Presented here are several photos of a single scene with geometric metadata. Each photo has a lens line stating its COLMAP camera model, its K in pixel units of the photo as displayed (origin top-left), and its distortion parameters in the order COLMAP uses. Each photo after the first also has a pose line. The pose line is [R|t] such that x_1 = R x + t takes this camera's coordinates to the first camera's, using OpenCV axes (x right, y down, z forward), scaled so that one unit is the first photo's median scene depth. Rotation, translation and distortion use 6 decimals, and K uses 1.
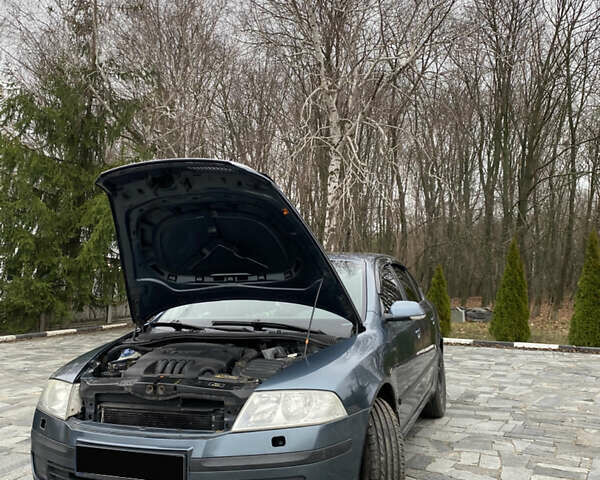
lens RADIAL K [[614.3, 0, 300.0], [0, 614.3, 240.0], [0, 0, 1]] dist [0.046298, -0.007580]
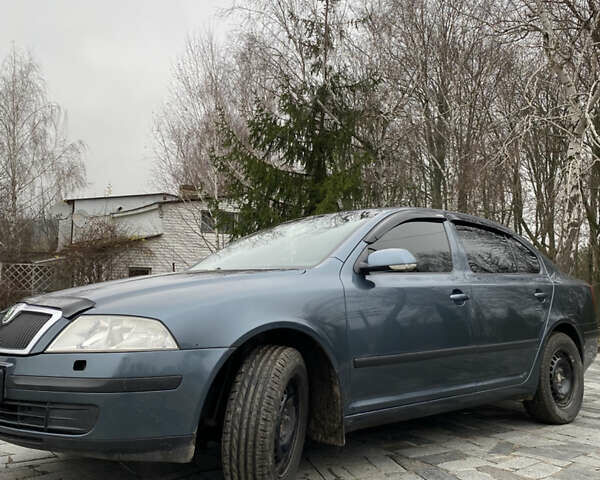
lens RADIAL K [[614.3, 0, 300.0], [0, 614.3, 240.0], [0, 0, 1]] dist [0.046298, -0.007580]
pose [[0.873053, -0.038202, -0.486126, 0.130040], [0.018391, 0.998797, -0.045461, 0.034768], [0.487278, 0.030750, 0.872705, 0.065052]]
